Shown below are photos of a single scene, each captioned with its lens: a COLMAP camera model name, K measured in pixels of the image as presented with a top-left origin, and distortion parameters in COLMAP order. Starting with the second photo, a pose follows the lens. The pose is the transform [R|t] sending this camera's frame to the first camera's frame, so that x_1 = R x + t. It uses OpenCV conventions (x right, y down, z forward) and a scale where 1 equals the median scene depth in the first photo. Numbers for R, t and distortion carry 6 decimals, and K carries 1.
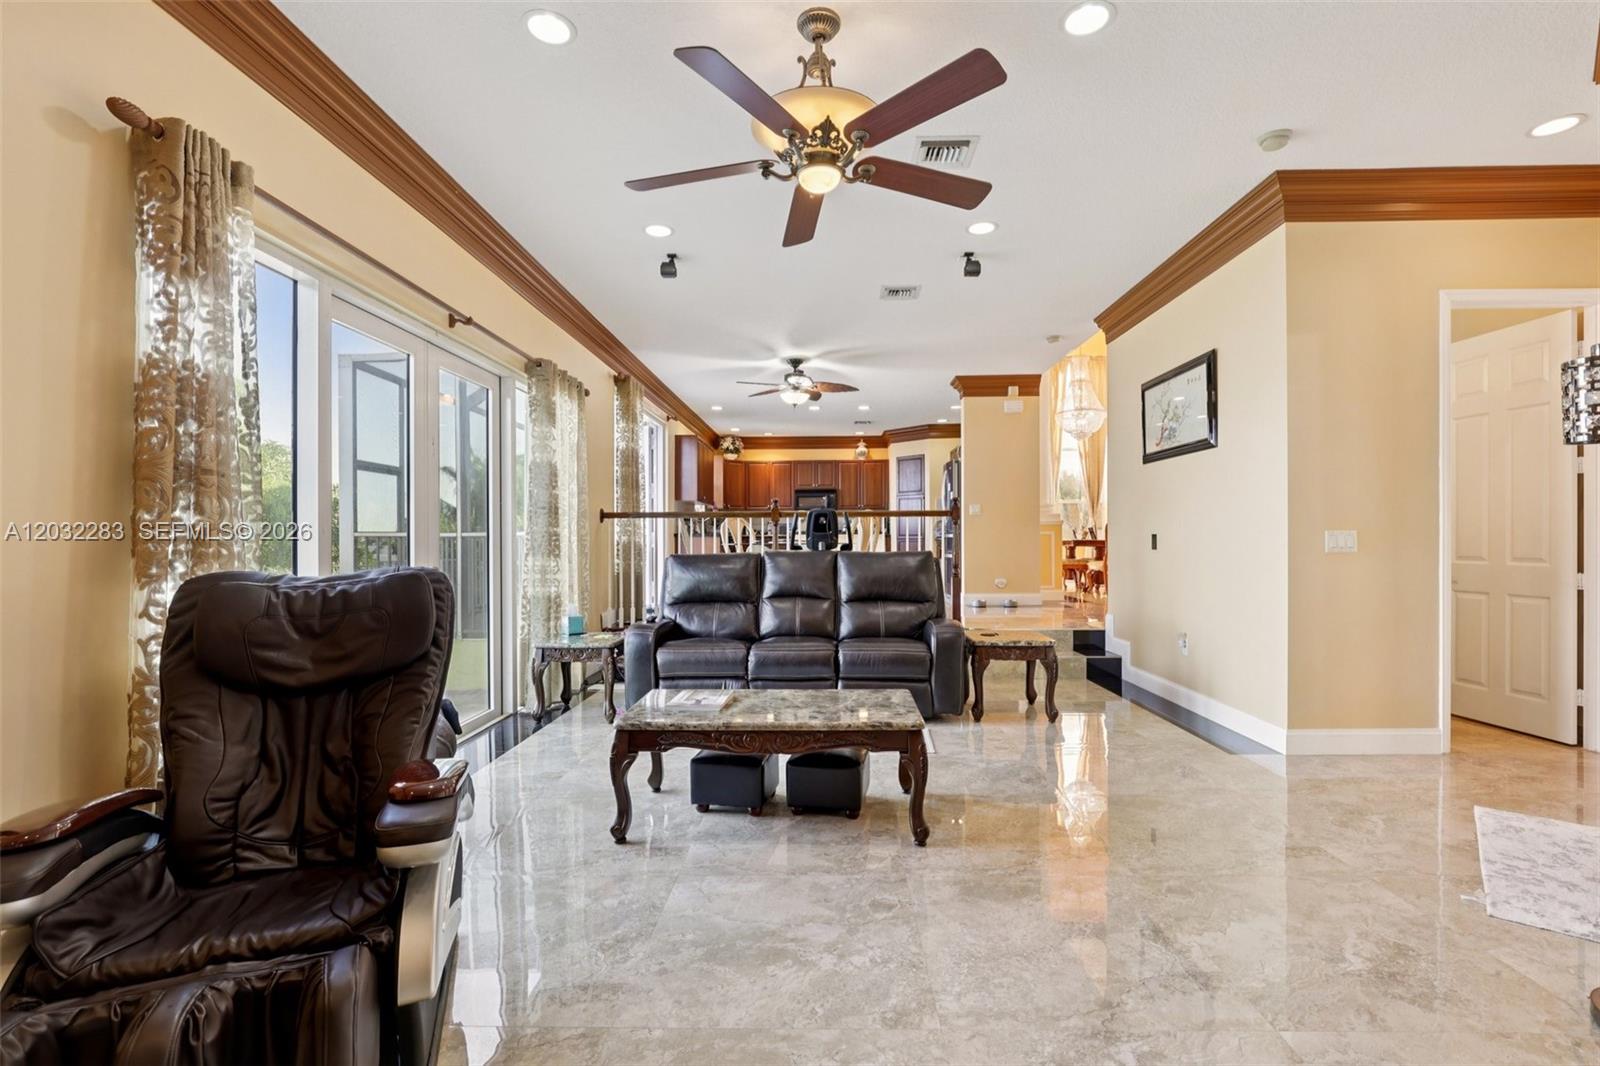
lens RADIAL K [[727.2, 0, 791.2], [0, 727.2, 535.8], [0, 0, 1]] dist [-0.020833, 0.006427]
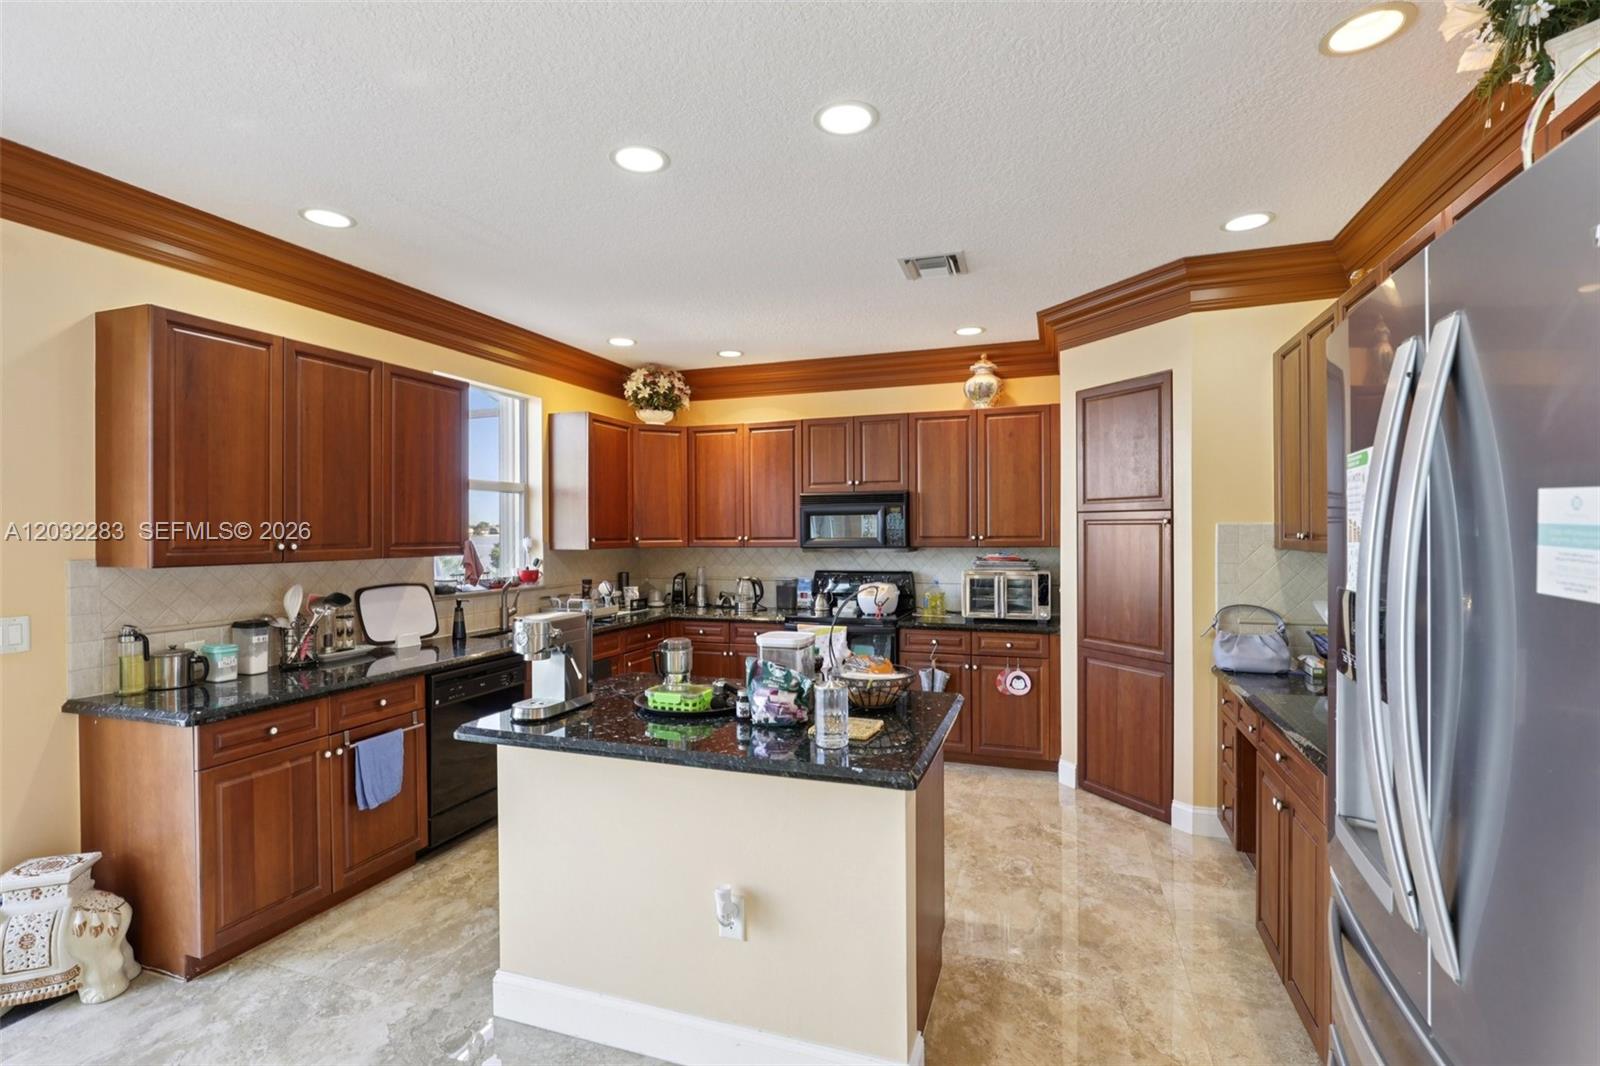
lens RADIAL K [[727.2, 0, 806.4], [0, 727.2, 527.7], [0, 0, 1]] dist [-0.020833, 0.006427]
pose [[0.953757, -0.002006, -0.300571, 0.285312], [0.002611, 0.999995, 0.001613, -0.109279], [0.300566, -0.002324, 0.953758, 1.473844]]
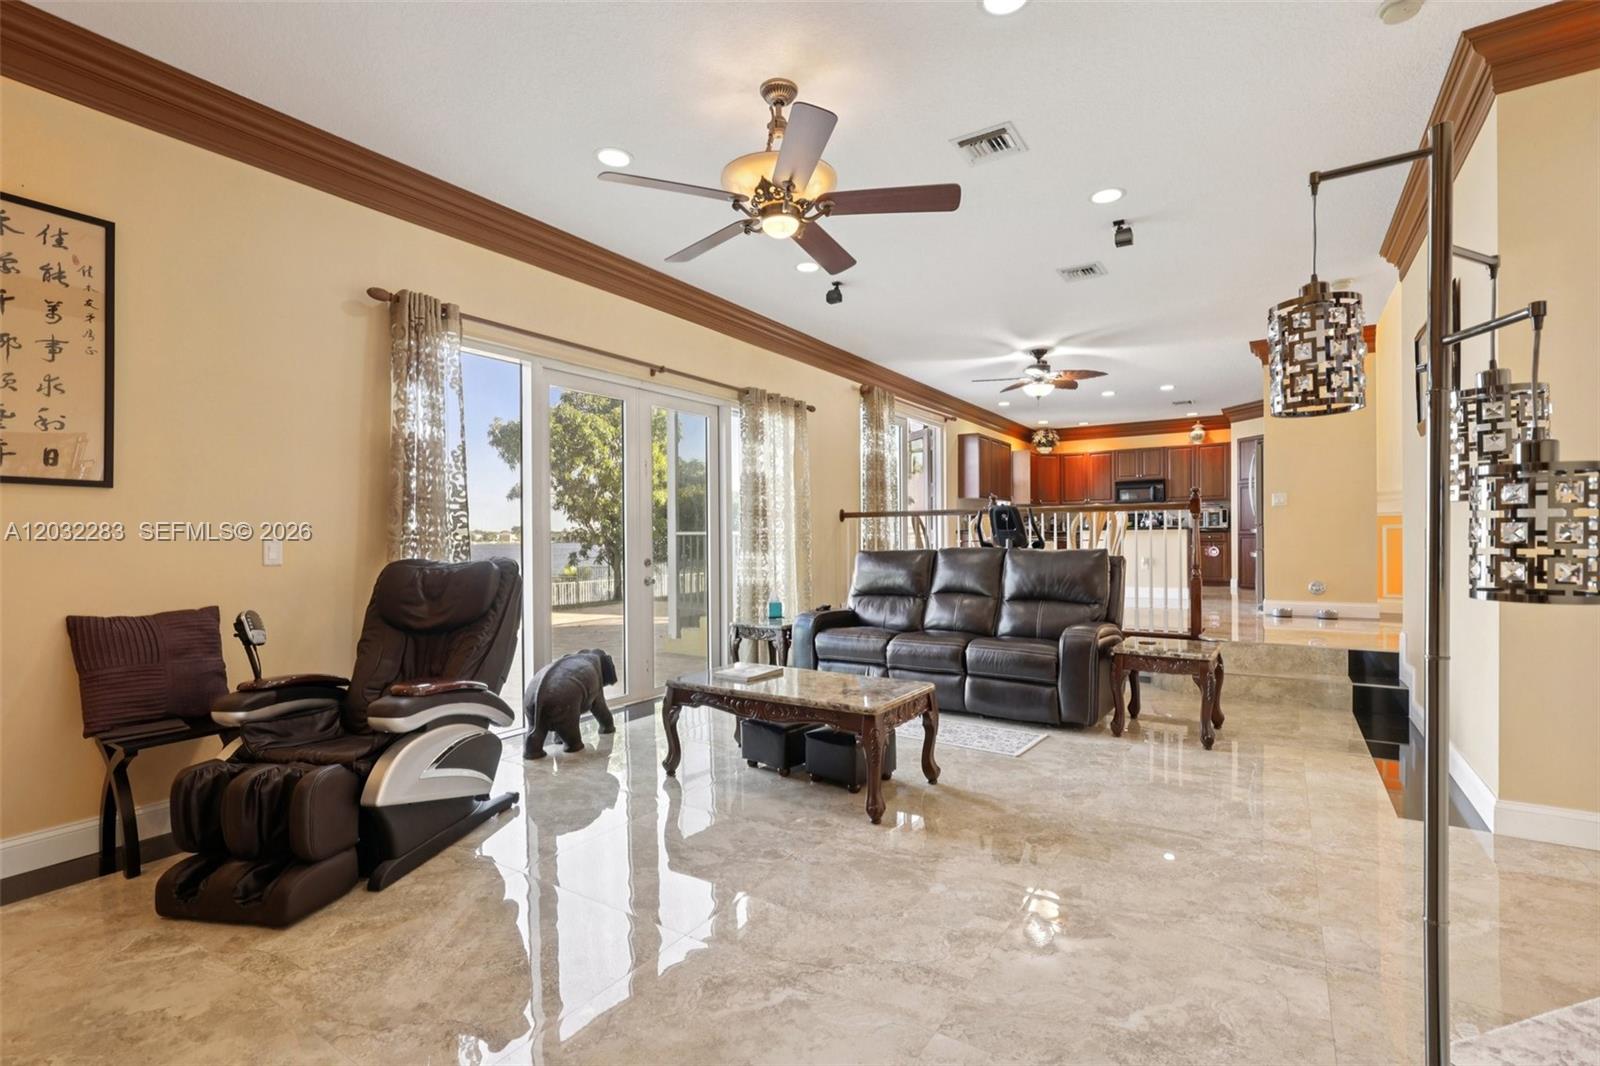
lens RADIAL K [[727.2, 0, 802.8], [0, 727.2, 537.2], [0, 0, 1]] dist [-0.020833, 0.006427]
pose [[0.851908, -0.001846, -0.523688, 0.345459], [0.006085, 0.999961, 0.006374, -0.002495], [0.523656, -0.008617, 0.851886, 0.016699]]
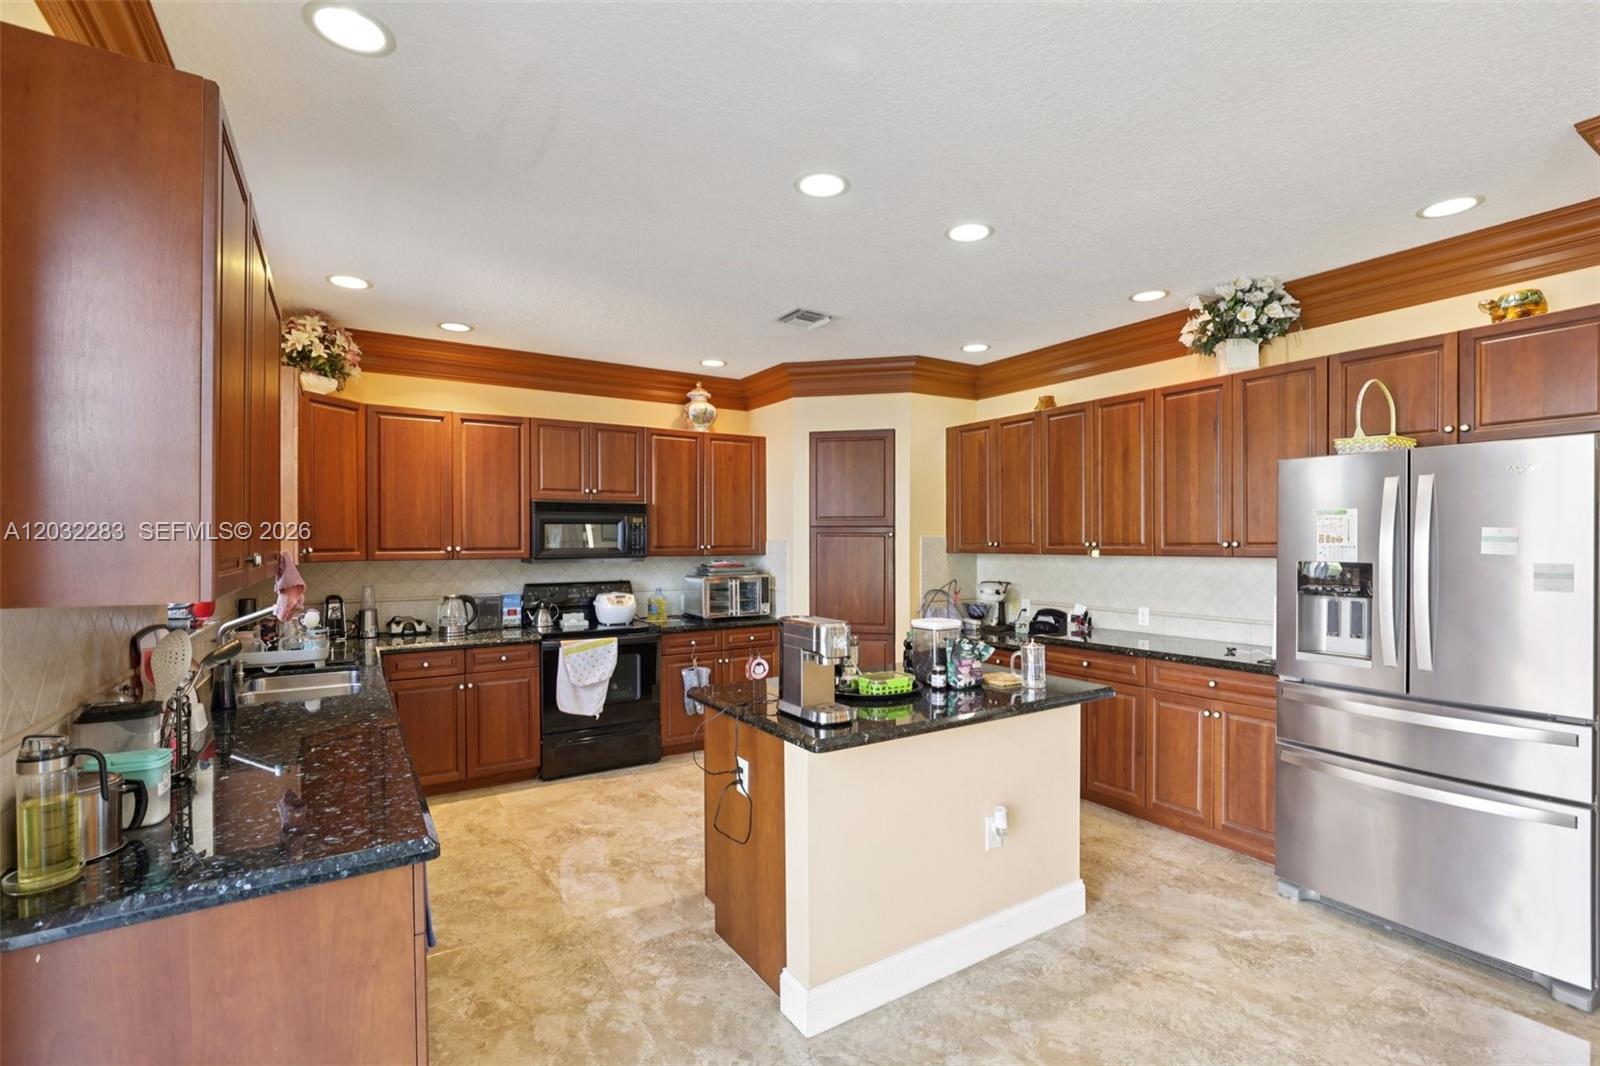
lens RADIAL K [[727.2, 0, 804.9], [0, 727.2, 538.8], [0, 0, 1]] dist [-0.020833, 0.006427]
pose [[0.826837, 0.005200, 0.562418, -0.192308], [-0.004550, 0.999986, -0.002556, -0.104840], [-0.562424, -0.000446, 0.826849, 1.483316]]
